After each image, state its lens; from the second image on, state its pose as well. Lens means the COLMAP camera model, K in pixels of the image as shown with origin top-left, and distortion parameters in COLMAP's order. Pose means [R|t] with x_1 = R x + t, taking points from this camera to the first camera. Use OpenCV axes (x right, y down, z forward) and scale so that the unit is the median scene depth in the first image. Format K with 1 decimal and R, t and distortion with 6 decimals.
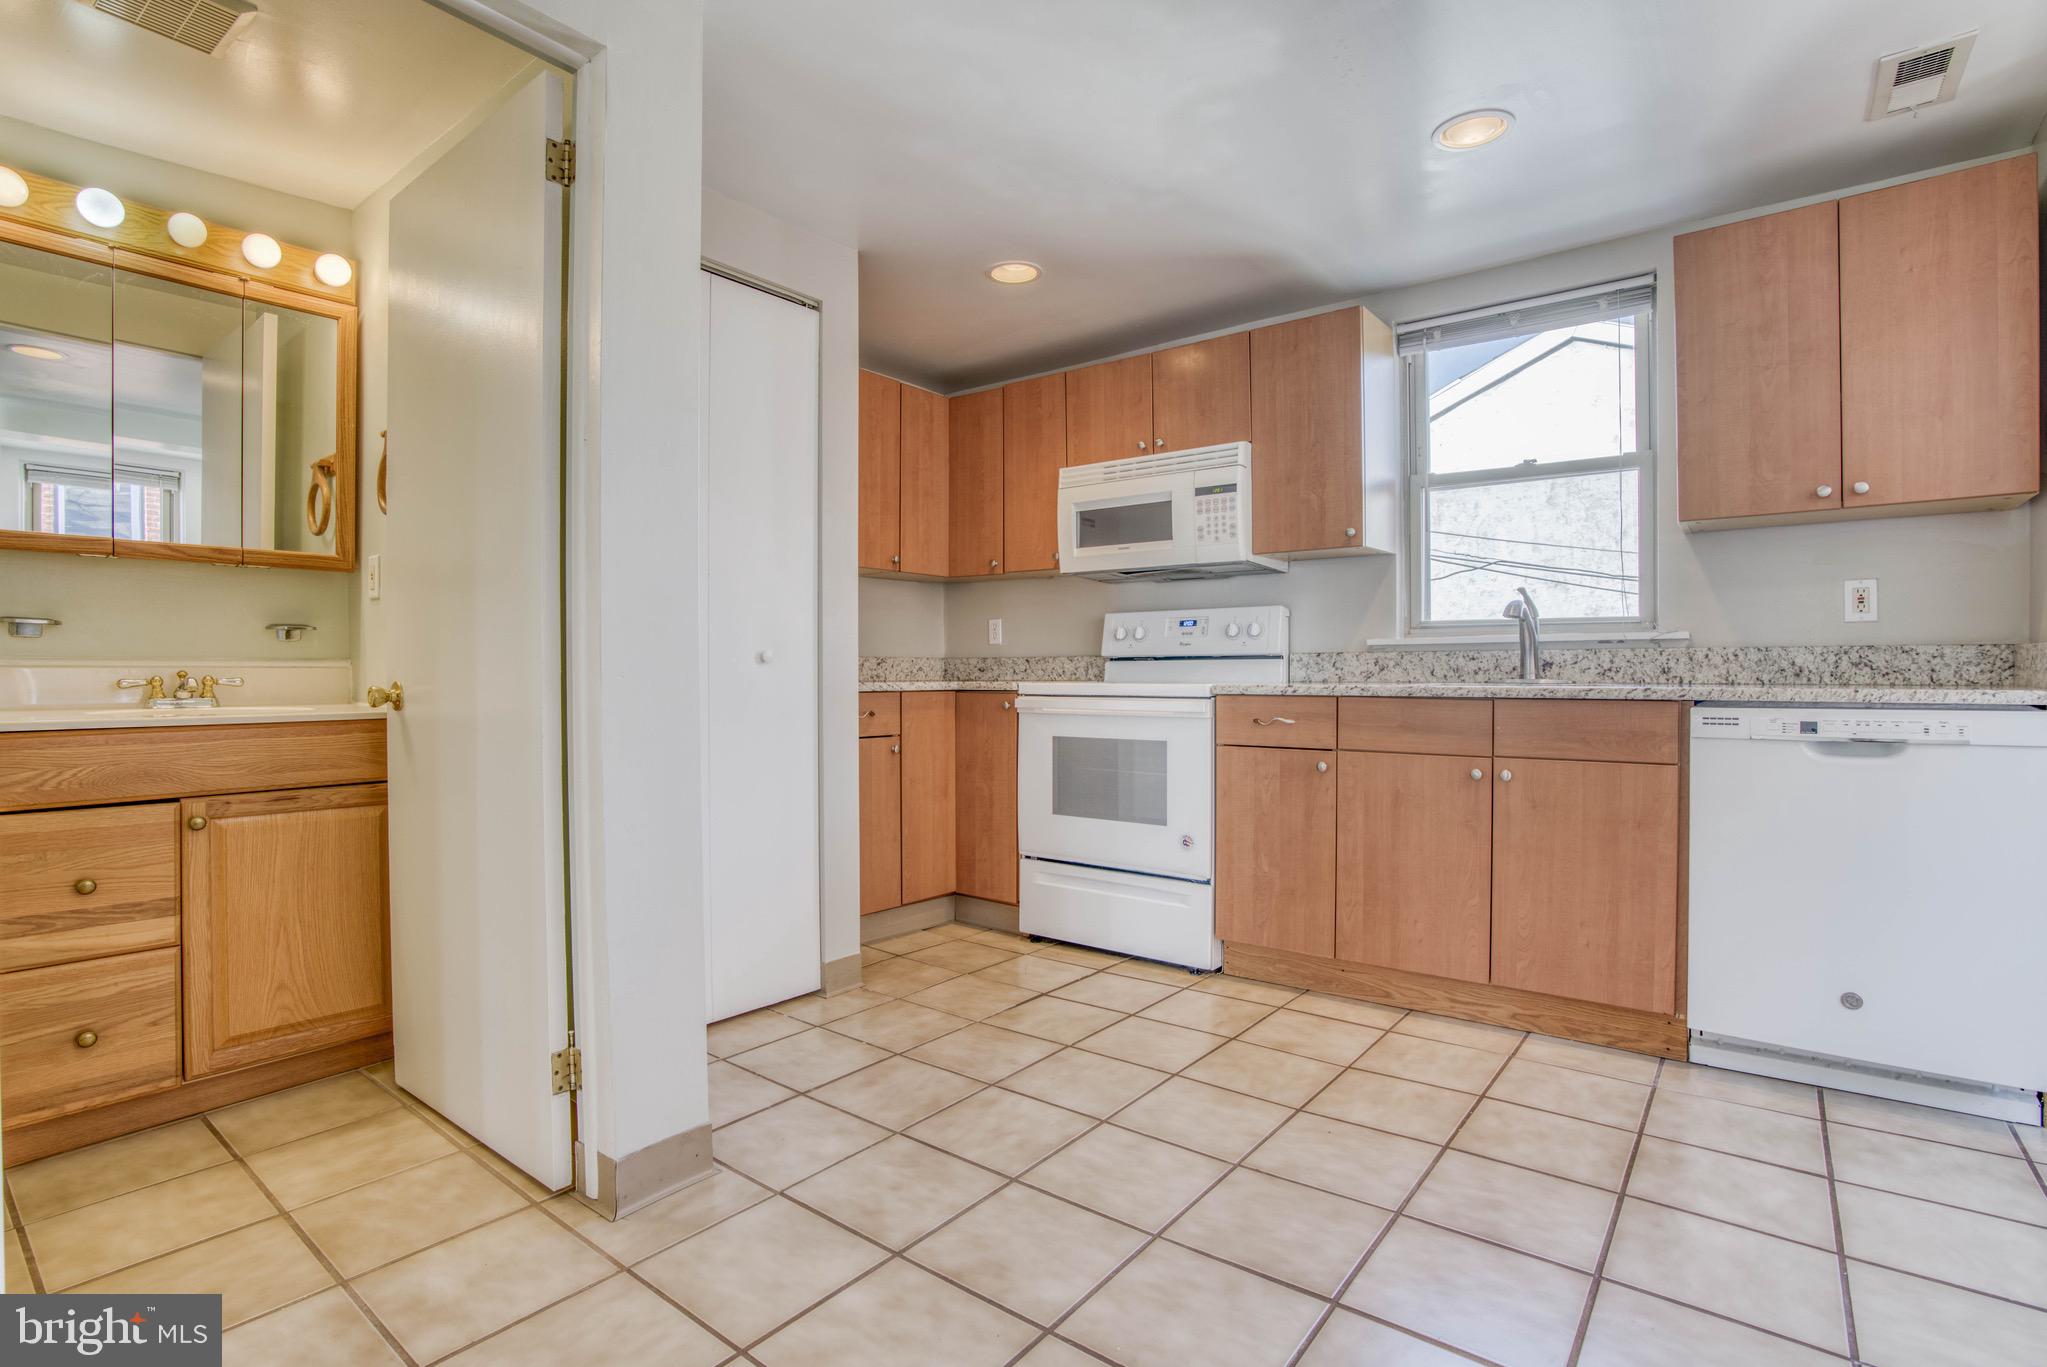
lens RADIAL K [[977.2, 0, 1009.4], [0, 977.2, 681.0], [0, 0, 1]] dist [-0.072032, 0.028699]
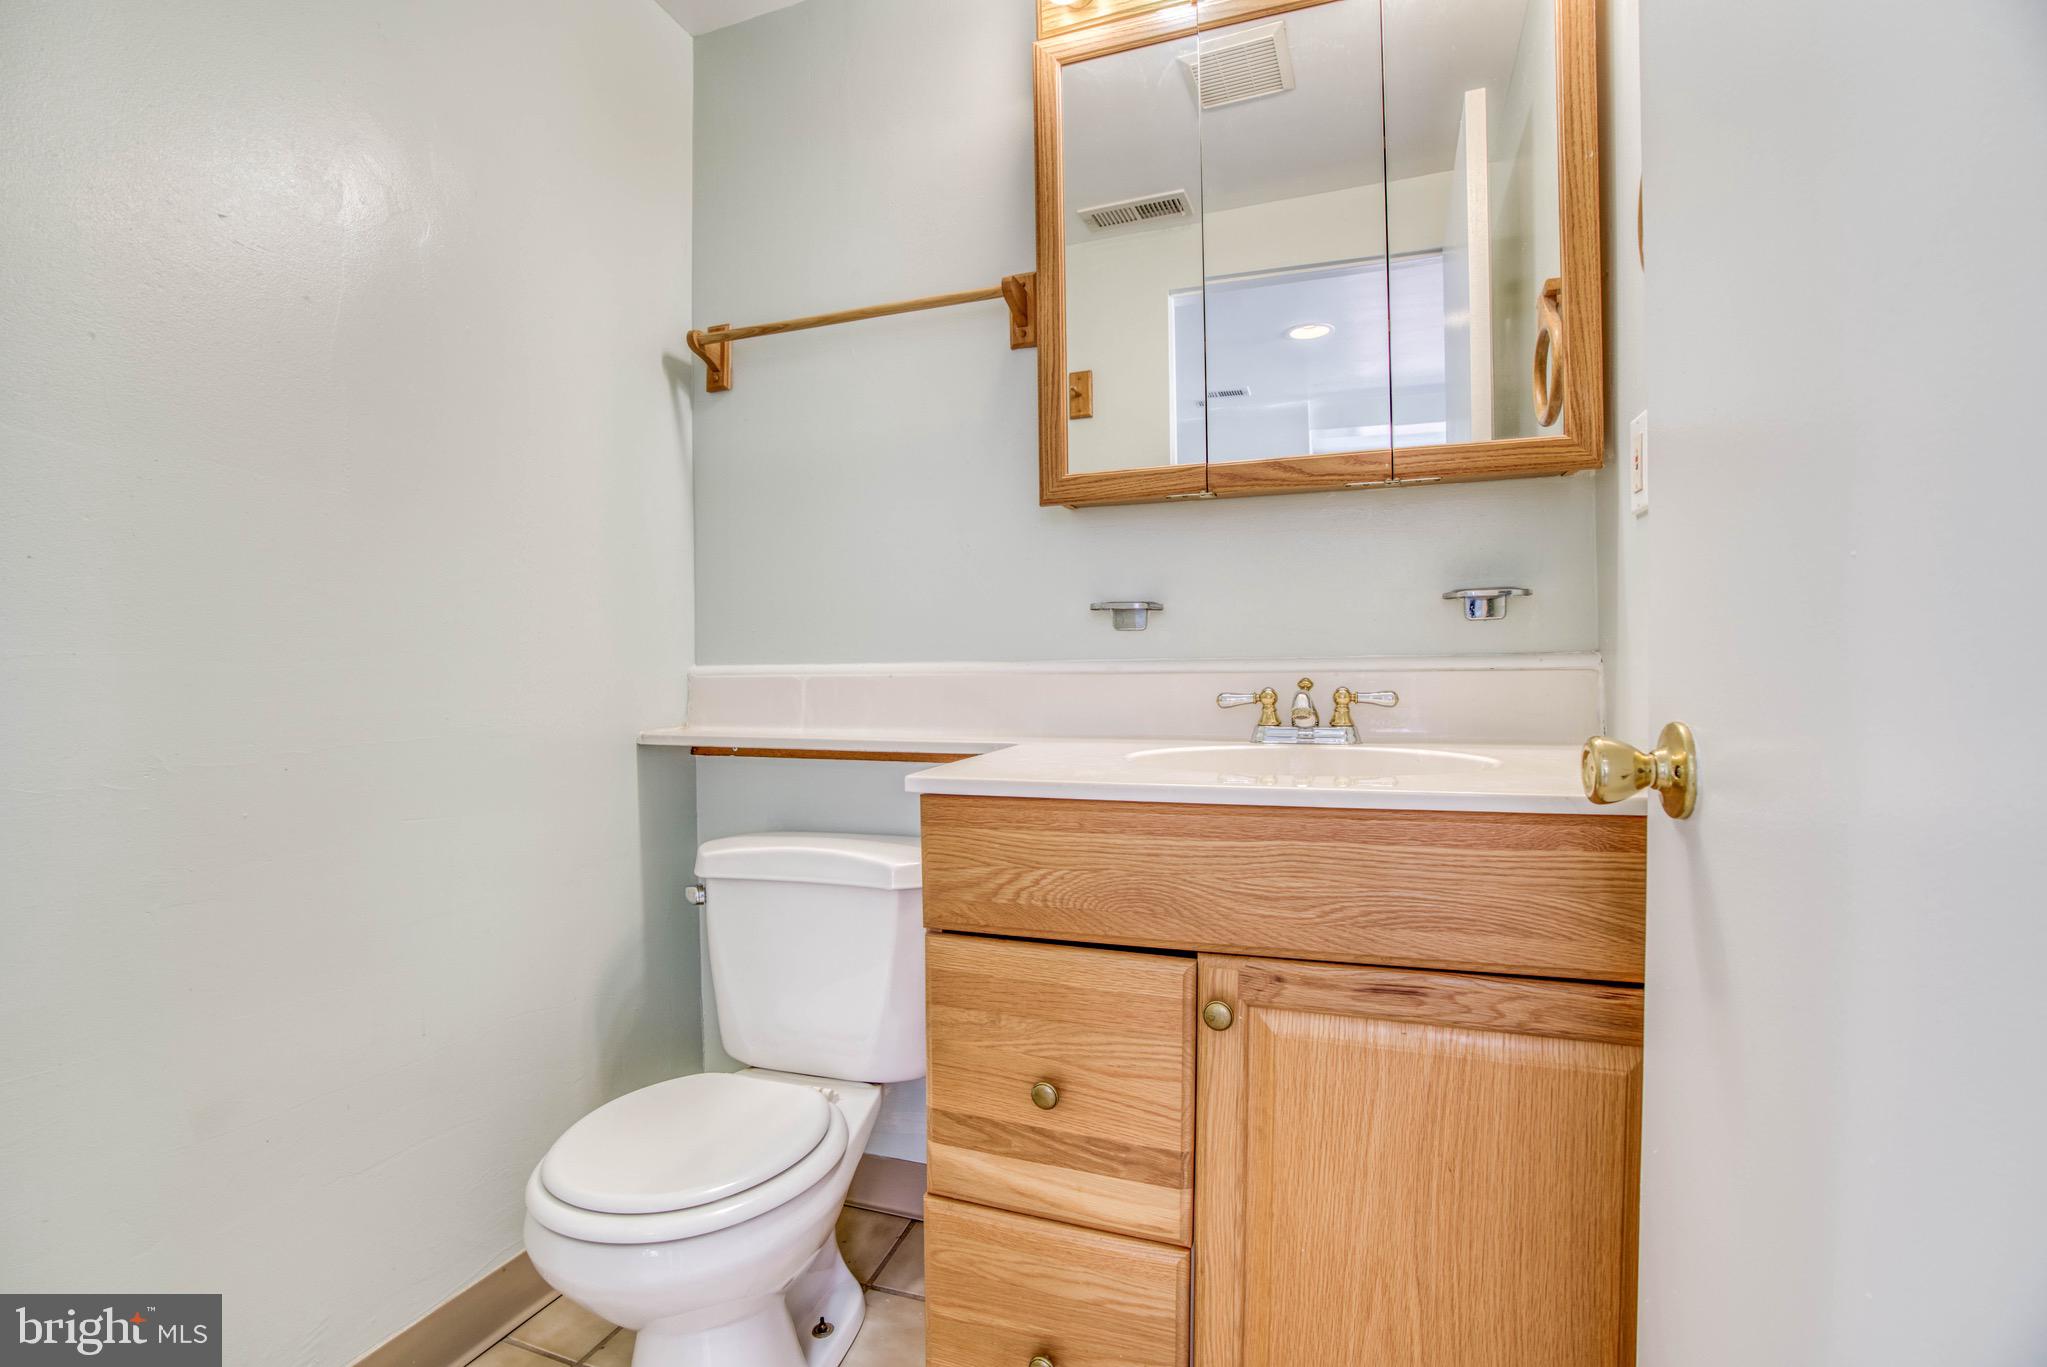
lens RADIAL K [[935.7, 0, 1004.5], [0, 935.7, 686.2], [0, 0, 1]] dist [-0.071613, 0.026718]
pose [[0.315084, 0.013343, -0.948970, -0.448793], [-0.000521, 0.999903, 0.013886, -0.016344], [0.949064, -0.003881, 0.315060, 0.727657]]
